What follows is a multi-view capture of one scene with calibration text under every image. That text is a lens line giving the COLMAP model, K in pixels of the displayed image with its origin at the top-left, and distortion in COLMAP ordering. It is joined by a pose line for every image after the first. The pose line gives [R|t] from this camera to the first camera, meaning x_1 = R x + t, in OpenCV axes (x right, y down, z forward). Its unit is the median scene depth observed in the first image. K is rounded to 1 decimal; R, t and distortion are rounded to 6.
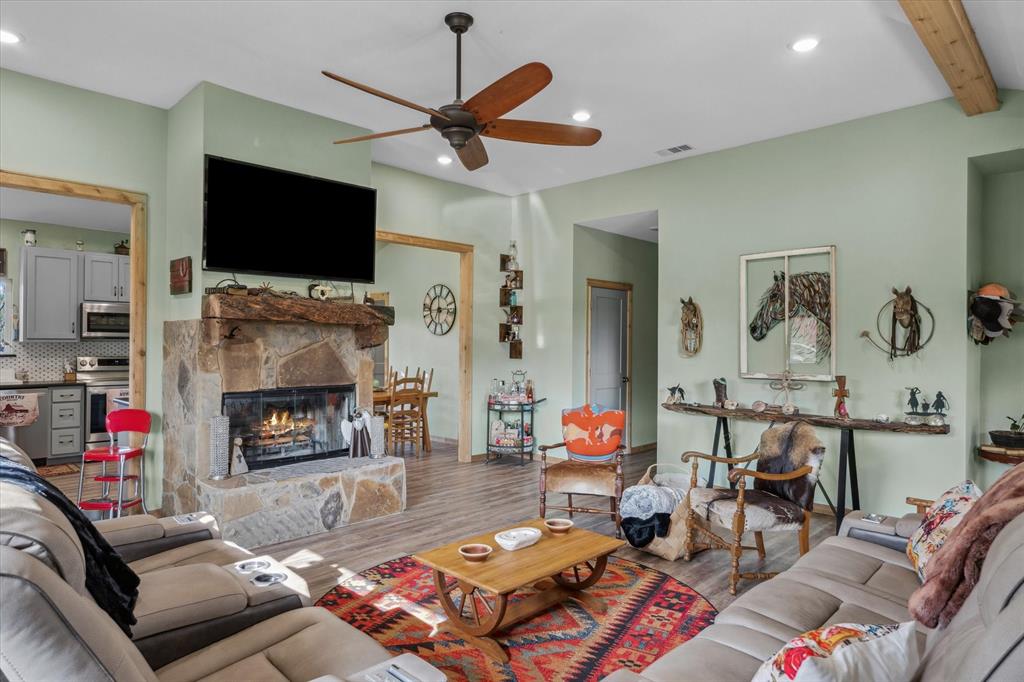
lens RADIAL K [[605.6, 0, 504.9], [0, 605.6, 341.7], [0, 0, 1]] dist [-0.006229, -0.001092]
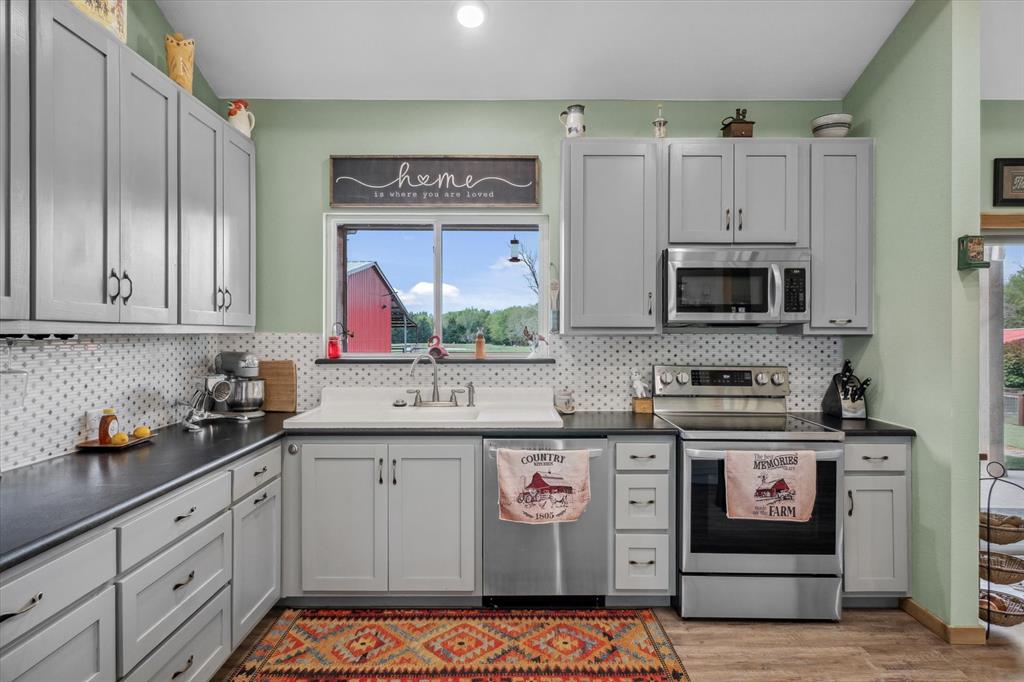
lens RADIAL K [[605.6, 0, 509.8], [0, 605.6, 336.8], [0, 0, 1]] dist [-0.006229, -0.001092]
pose [[0.705363, 0.000016, -0.708846, -0.283761], [0.005210, 0.999973, 0.005207, -0.000305], [0.708827, -0.007365, 0.705344, 0.365806]]
